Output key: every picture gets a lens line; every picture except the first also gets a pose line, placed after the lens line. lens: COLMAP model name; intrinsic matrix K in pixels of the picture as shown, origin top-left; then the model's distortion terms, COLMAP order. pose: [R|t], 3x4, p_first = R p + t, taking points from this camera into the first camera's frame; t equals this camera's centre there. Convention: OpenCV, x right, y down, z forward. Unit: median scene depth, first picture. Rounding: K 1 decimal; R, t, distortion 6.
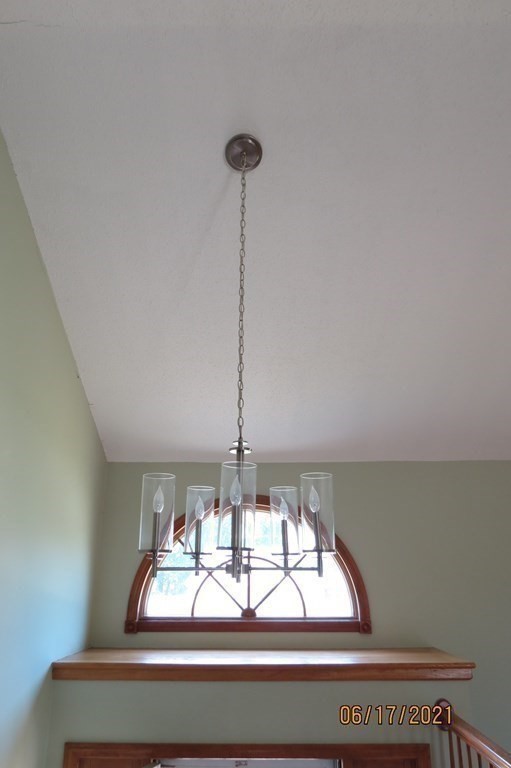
lens RADIAL K [[547.4, 0, 255.5], [0, 547.4, 384.0], [0, 0, 1]] dist [-0.041241, 0.024716]
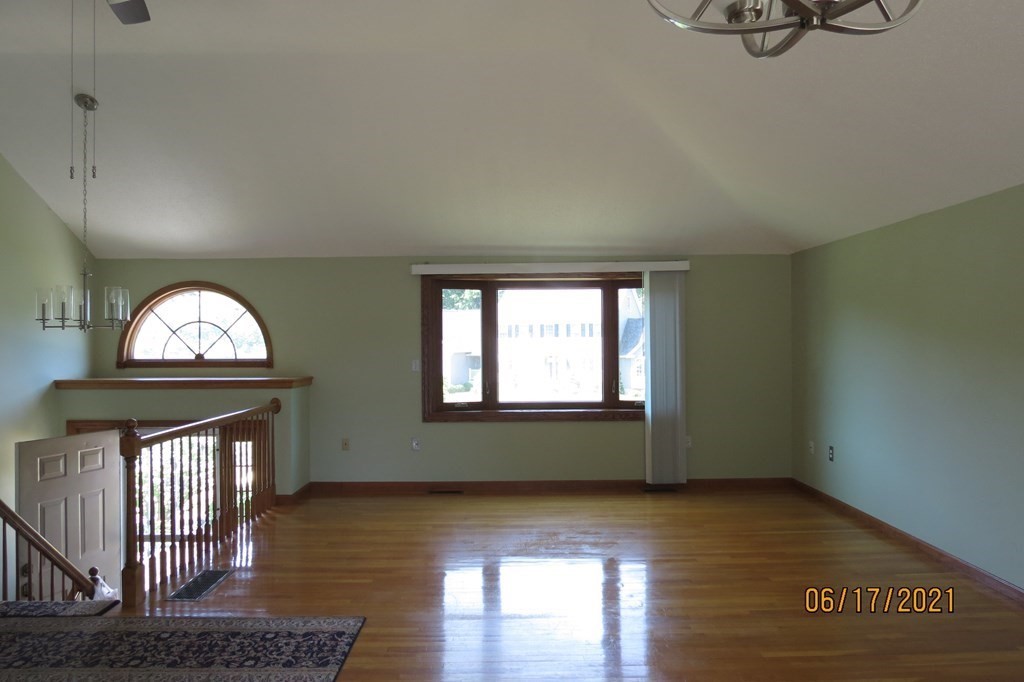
lens RADIAL K [[729.9, 0, 518.6], [0, 729.9, 343.2], [0, 0, 1]] dist [-0.041241, 0.024716]
pose [[0.999774, -0.003934, 0.020912, 0.862835], [-0.003214, 0.943563, 0.331177, -0.301638], [-0.021035, -0.331169, 0.943337, -0.956952]]
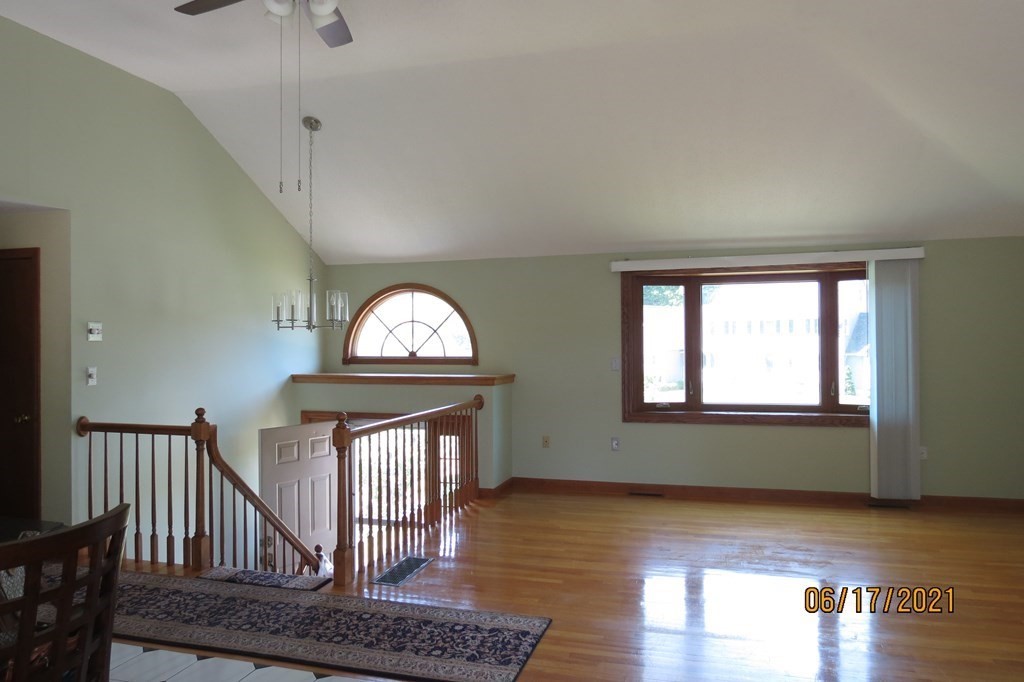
lens RADIAL K [[728.1, 0, 512.0], [0, 728.1, 341.0], [0, 0, 1]] dist [-0.050298, 0.024851]
pose [[0.960266, -0.004984, -0.279041, 0.902781], [0.097197, 0.943217, 0.317638, -0.287730], [0.261613, -0.332139, 0.906224, -0.910248]]
